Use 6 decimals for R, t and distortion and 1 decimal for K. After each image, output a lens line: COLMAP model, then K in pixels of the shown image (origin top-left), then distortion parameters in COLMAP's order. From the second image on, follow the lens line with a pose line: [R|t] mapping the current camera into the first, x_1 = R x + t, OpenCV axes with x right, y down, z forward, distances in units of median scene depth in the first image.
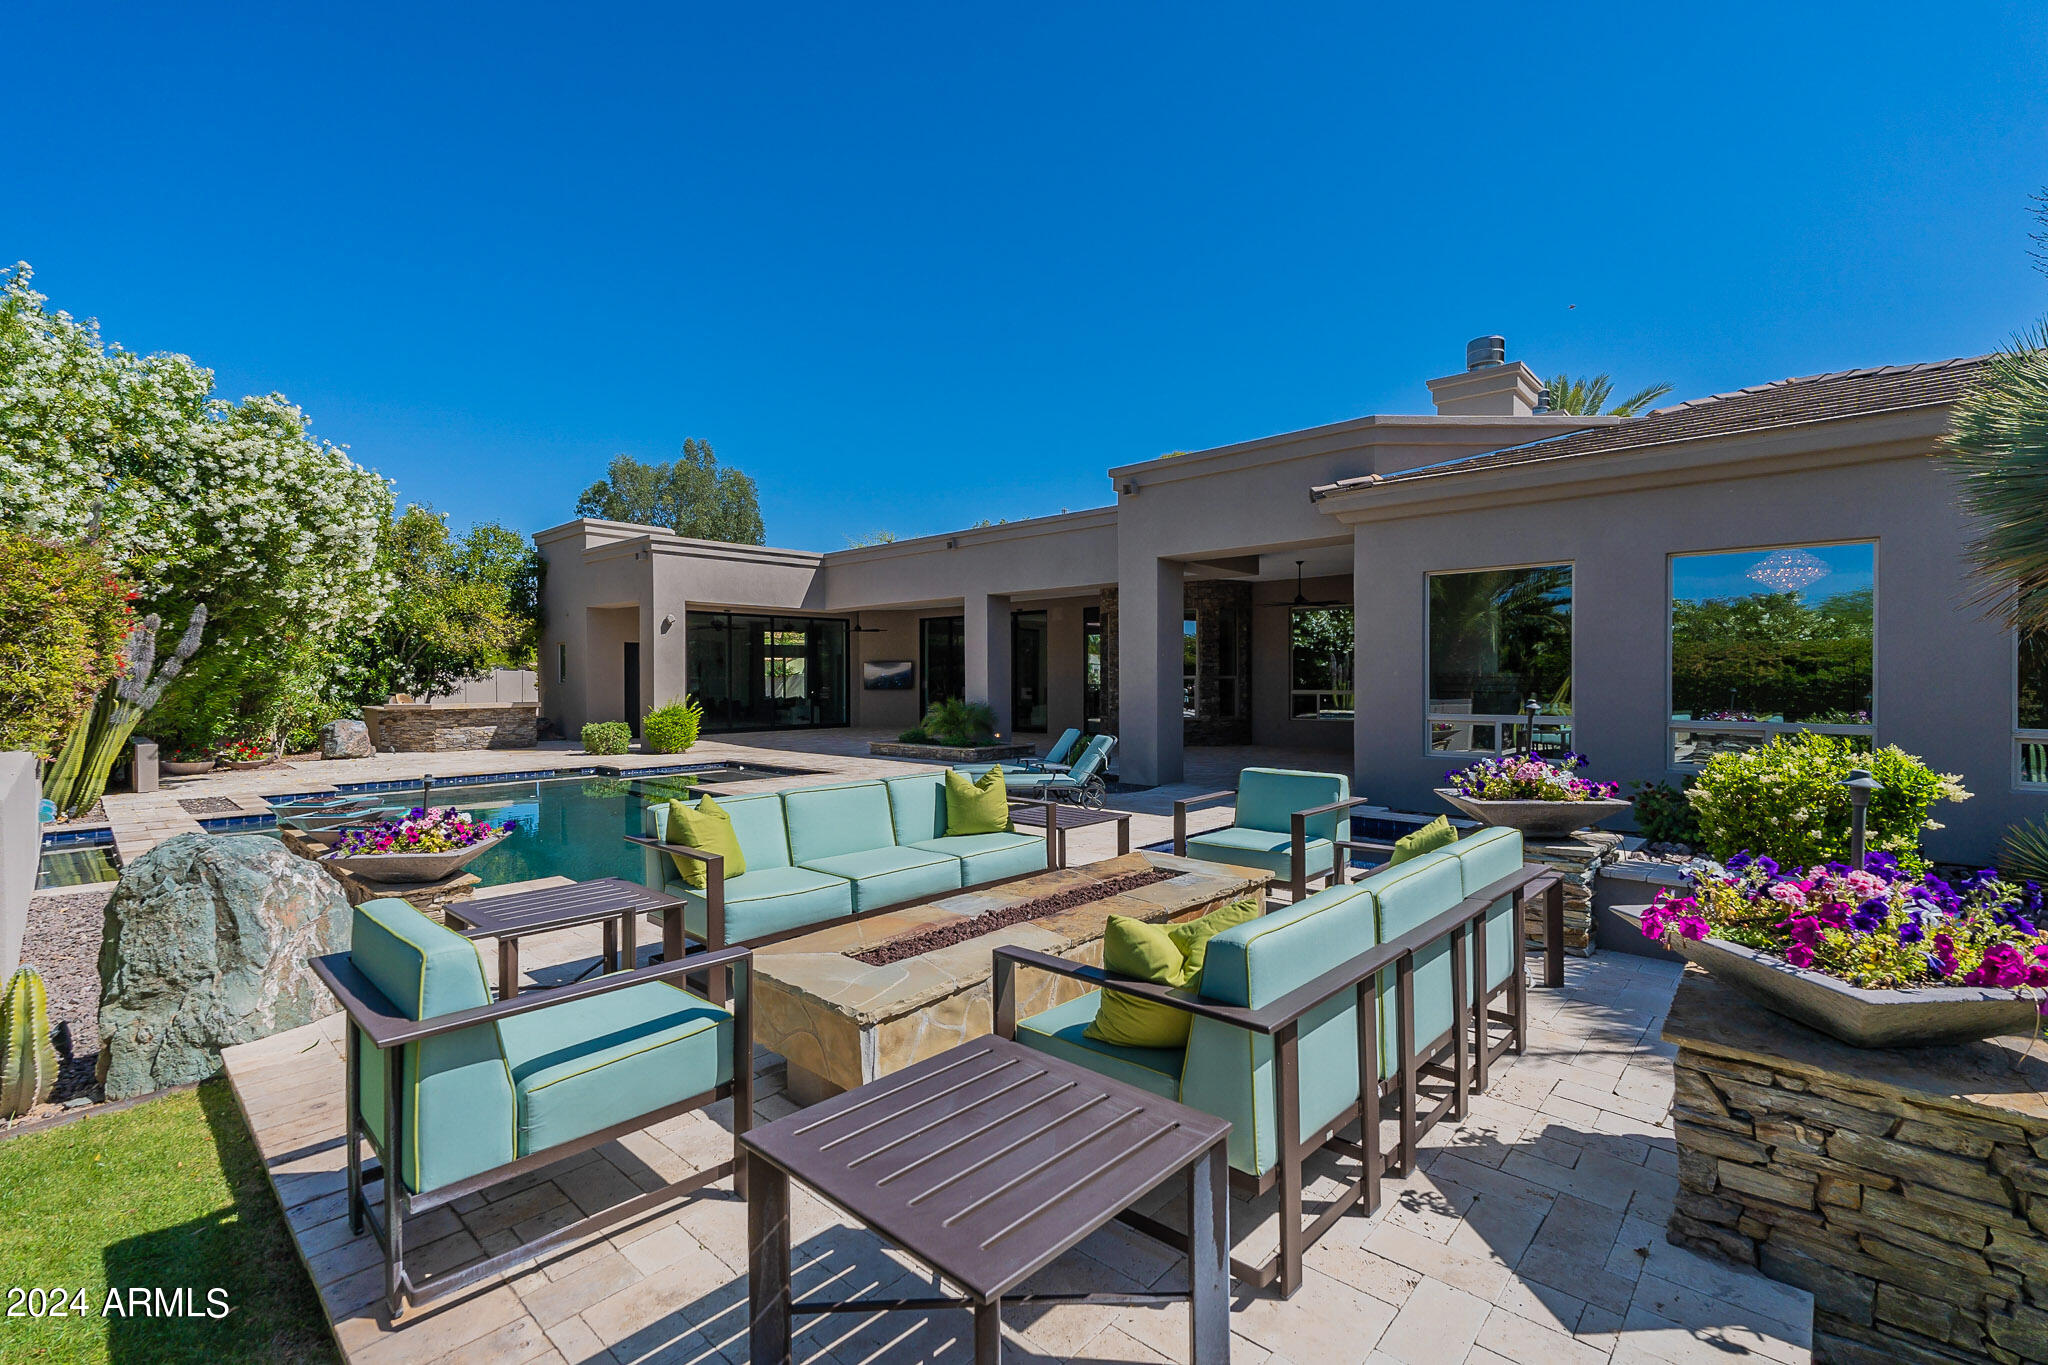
lens RADIAL K [[893.8, 0, 1019.7], [0, 893.8, 677.5], [0, 0, 1]] dist [-0.000833, -0.000189]
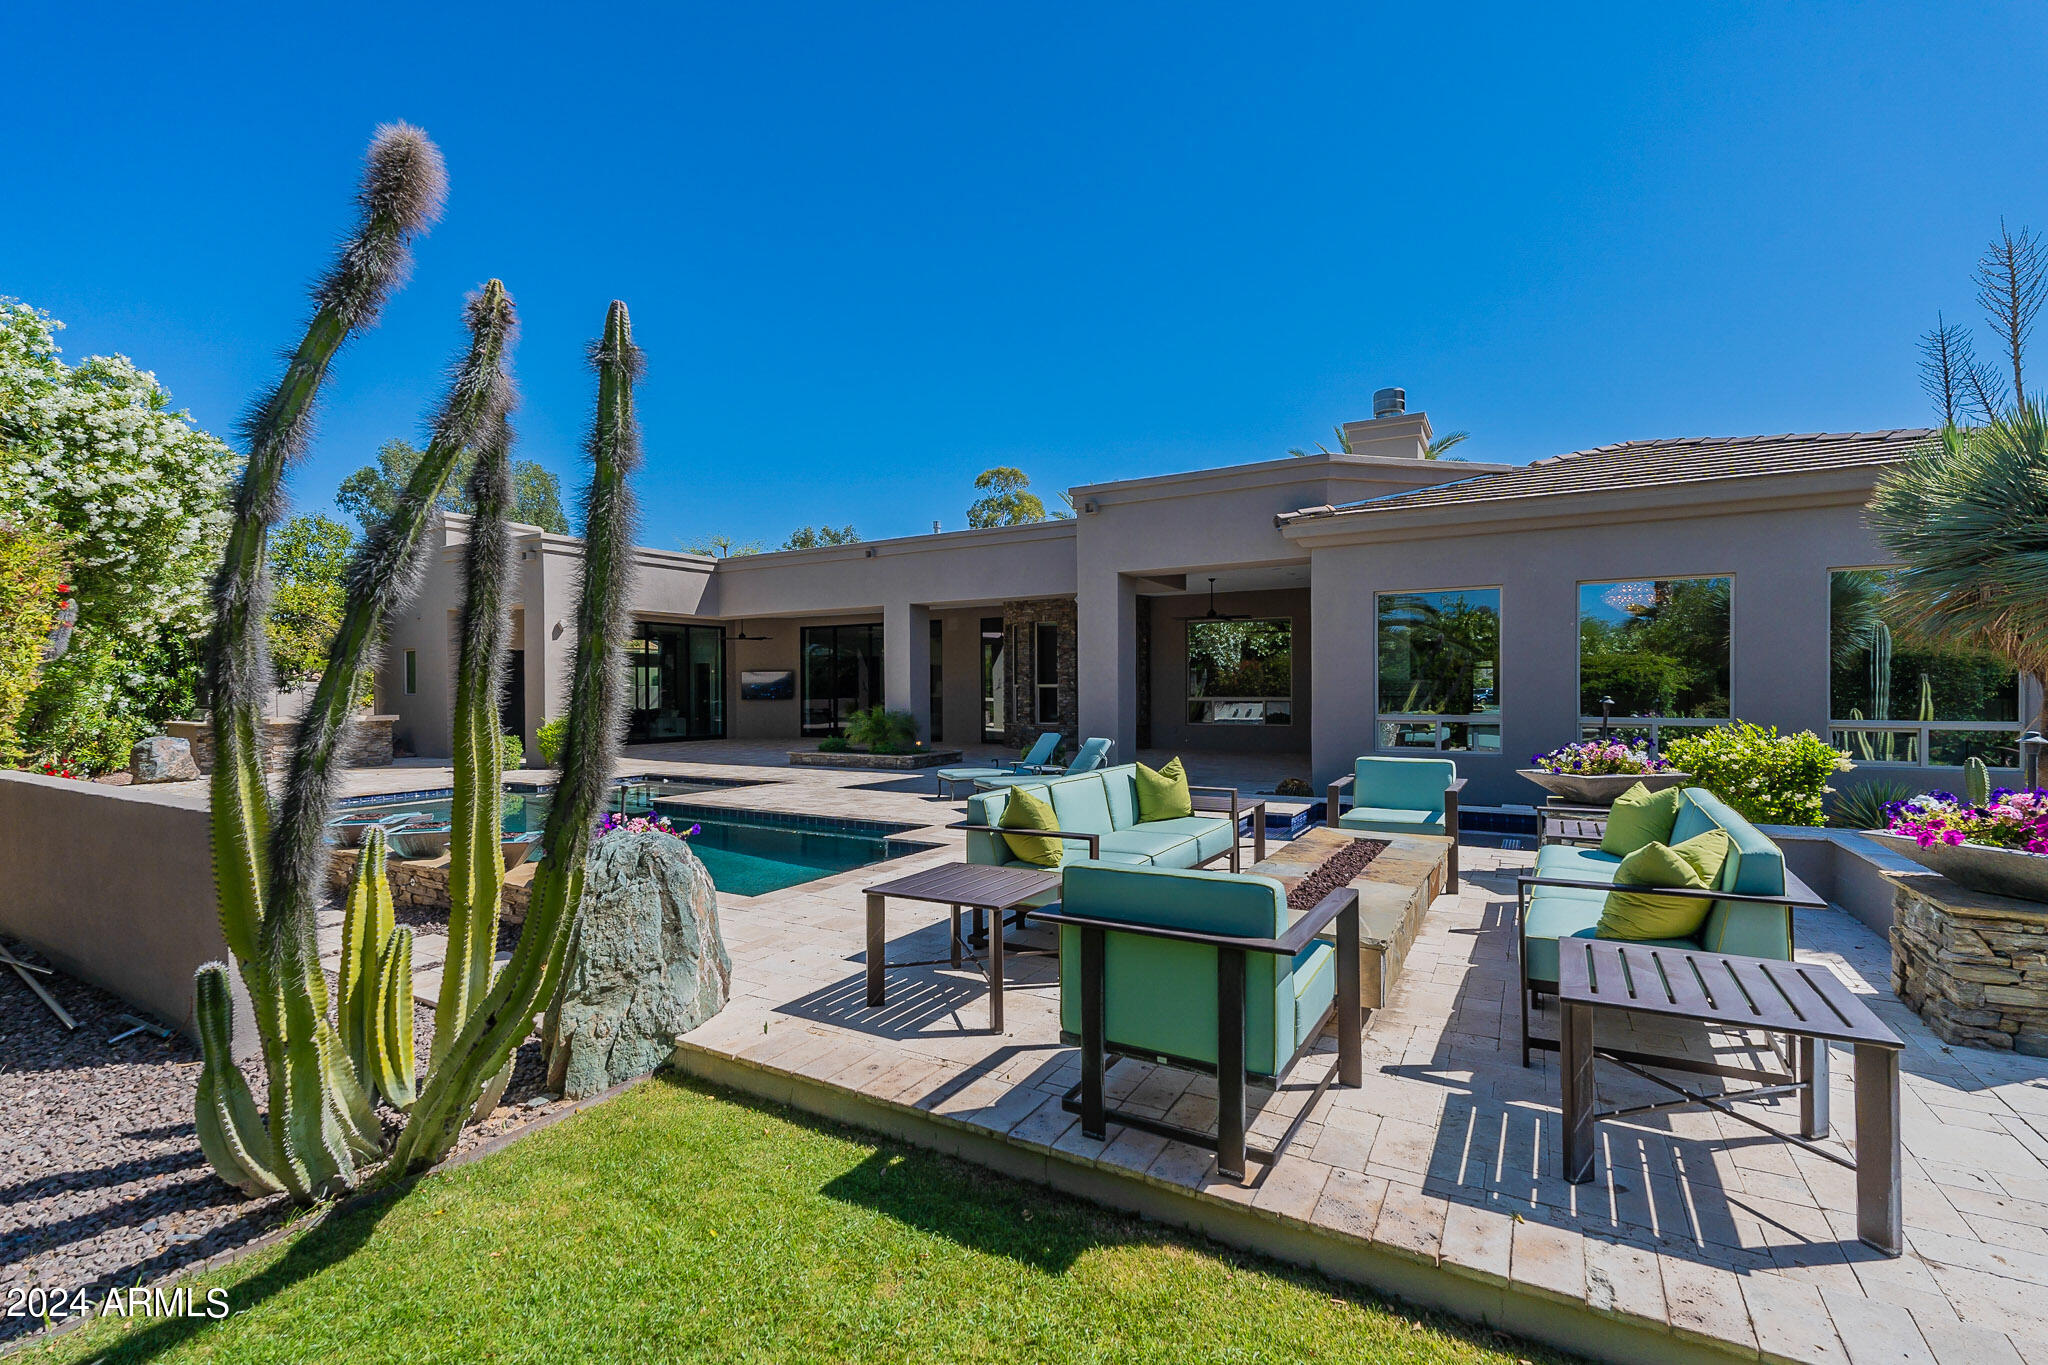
lens RADIAL K [[895.6, 0, 1023.3], [0, 895.6, 688.9], [0, 0, 1]] dist [-0.001246, -0.000448]
pose [[0.976430, -0.002484, 0.215821, -0.211020], [0.002494, 0.999997, 0.000225, 0.004923], [-0.215820, 0.000318, 0.976433, -0.025685]]
